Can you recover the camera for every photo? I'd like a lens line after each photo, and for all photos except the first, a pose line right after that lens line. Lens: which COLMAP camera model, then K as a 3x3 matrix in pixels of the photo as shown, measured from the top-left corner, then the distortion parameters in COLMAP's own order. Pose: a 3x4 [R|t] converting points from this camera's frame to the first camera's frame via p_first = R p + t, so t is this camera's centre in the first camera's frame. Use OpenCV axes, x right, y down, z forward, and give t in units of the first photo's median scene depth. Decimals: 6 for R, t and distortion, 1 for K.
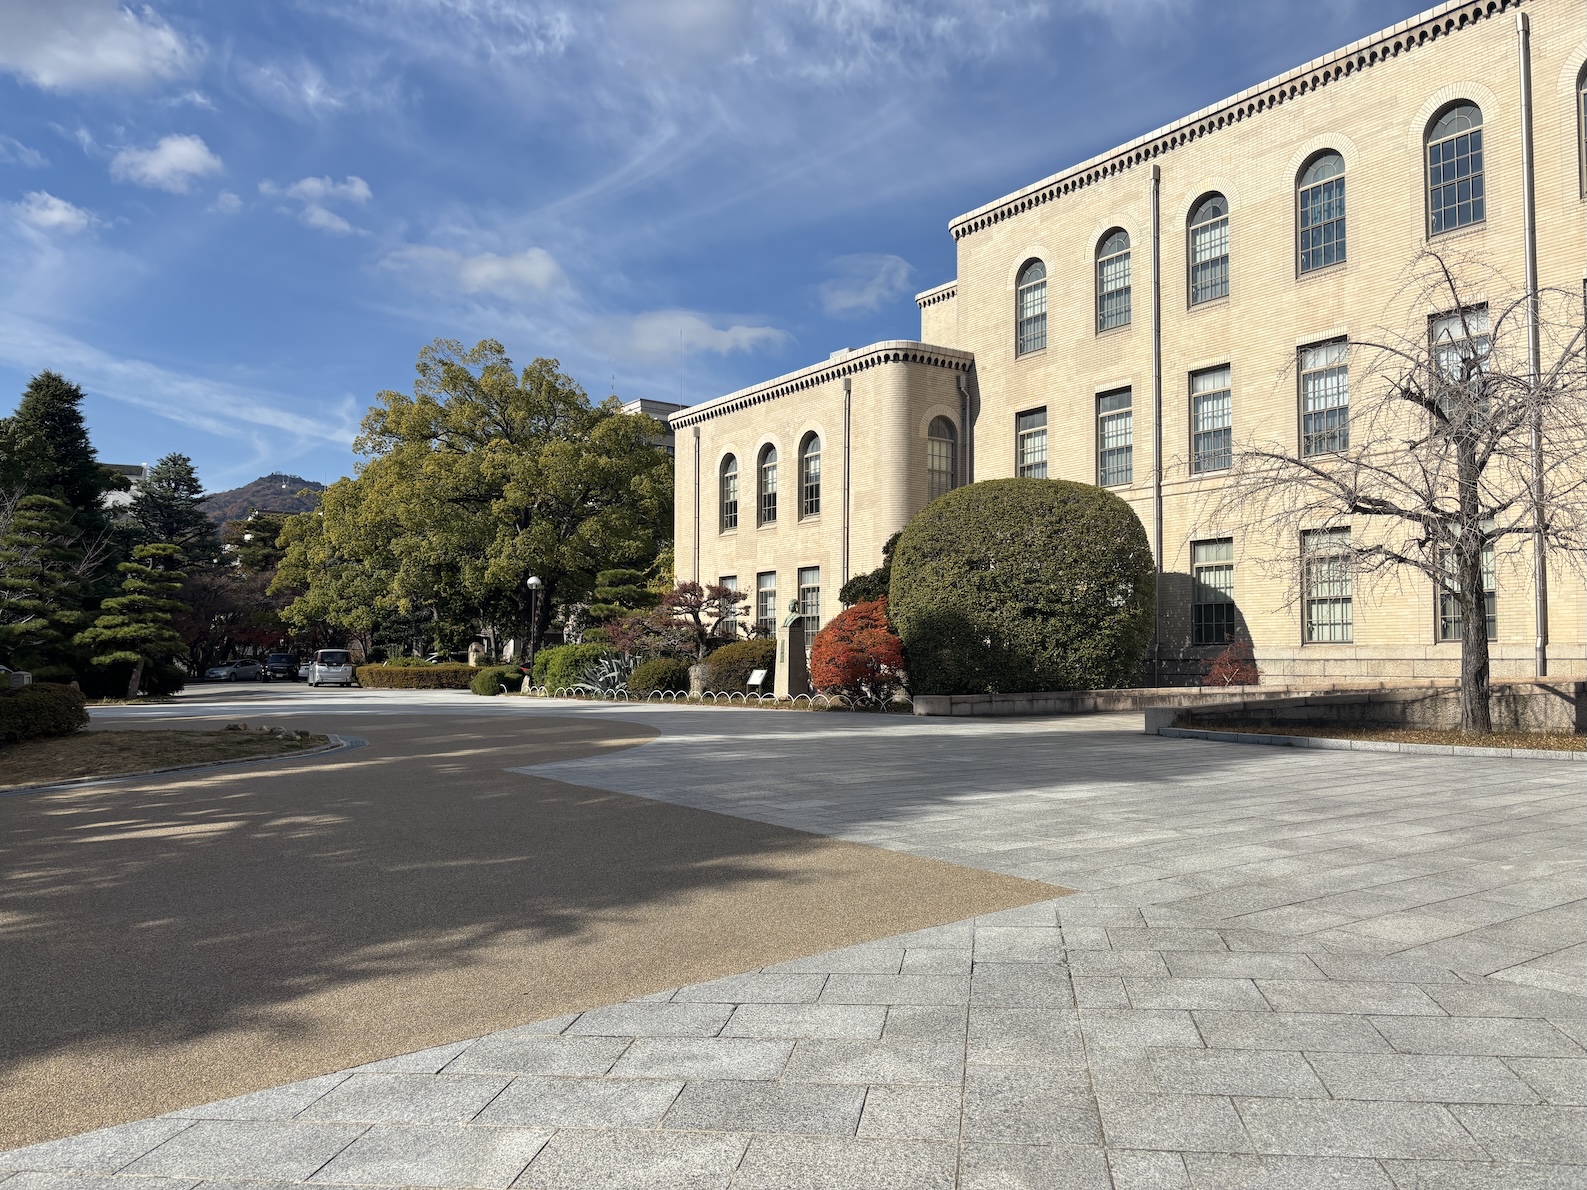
lens RADIAL K [[1190.0, 0, 785.1], [0, 1190.0, 602.5], [0, 0, 1]] dist [0.044905, -0.048625]
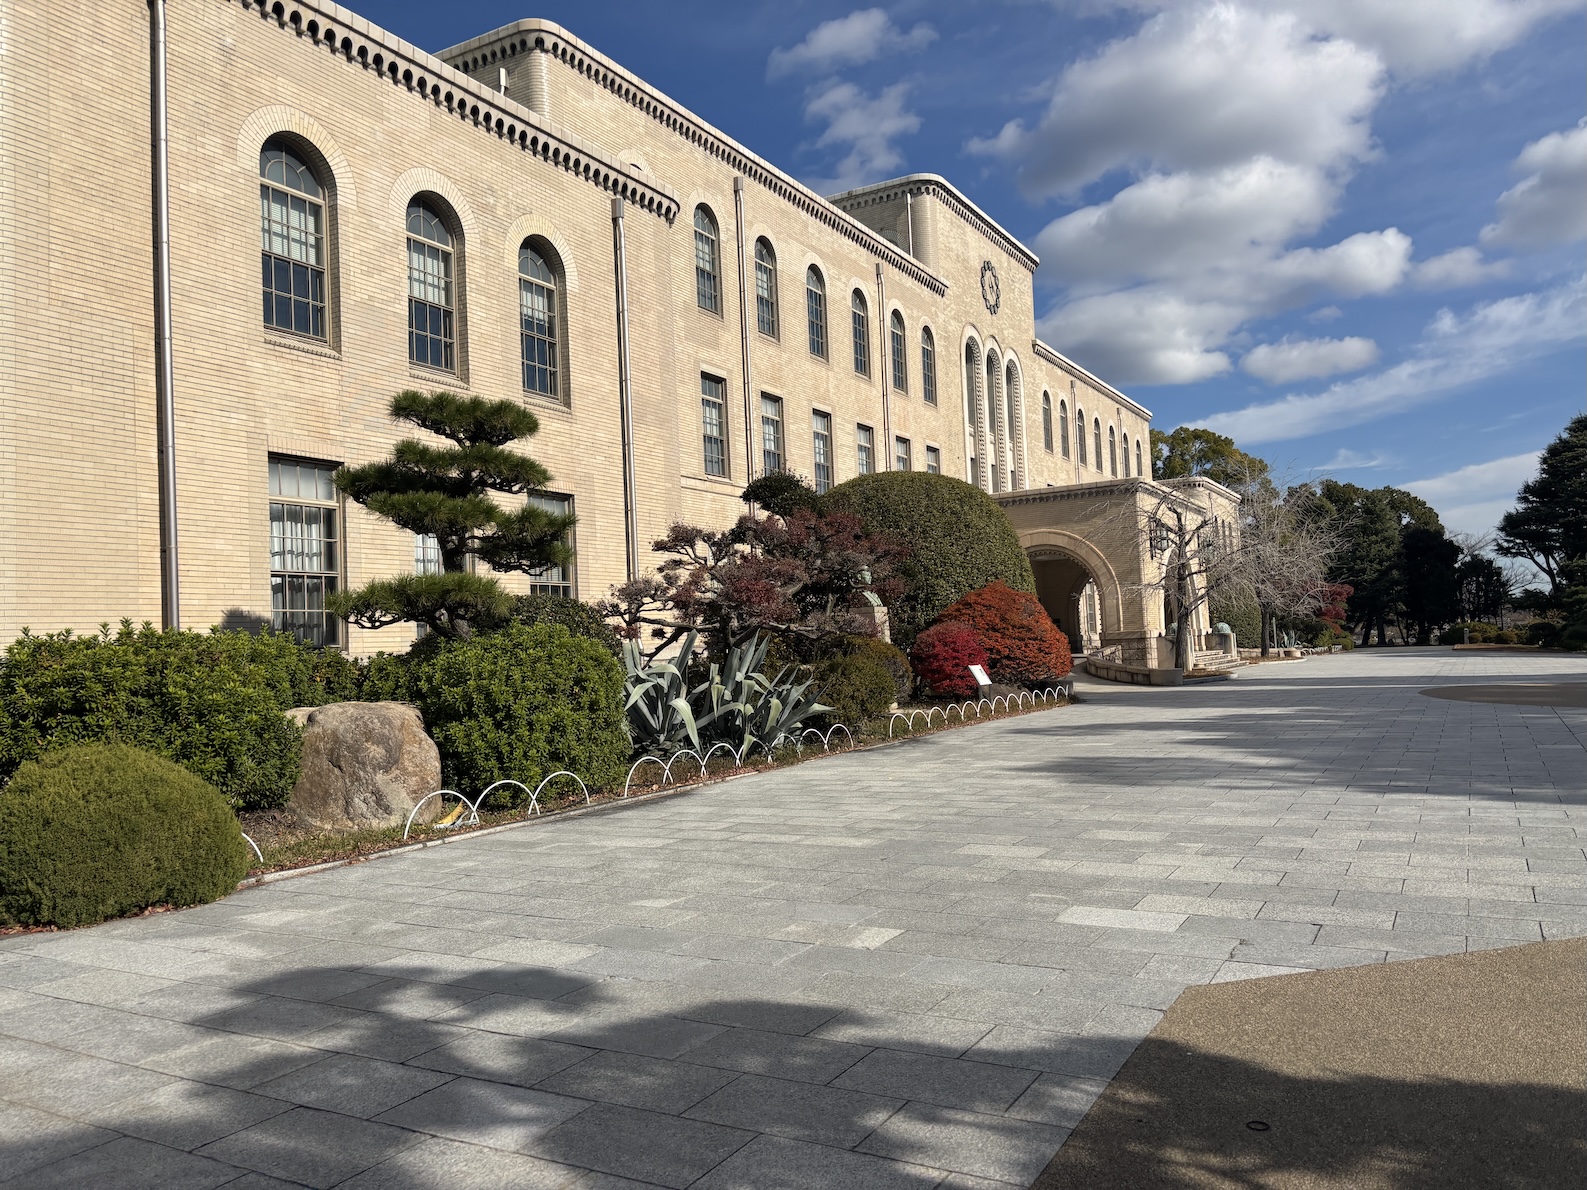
lens RADIAL K [[1190.0, 0, 794.7], [0, 1190.0, 597.8], [0, 0, 1]] dist [0.044905, -0.048625]
pose [[-0.418809, 0.058600, 0.906182, -0.617512], [-0.009224, 0.997590, -0.068774, 0.067965], [-0.908028, -0.037162, -0.417259, 1.344156]]
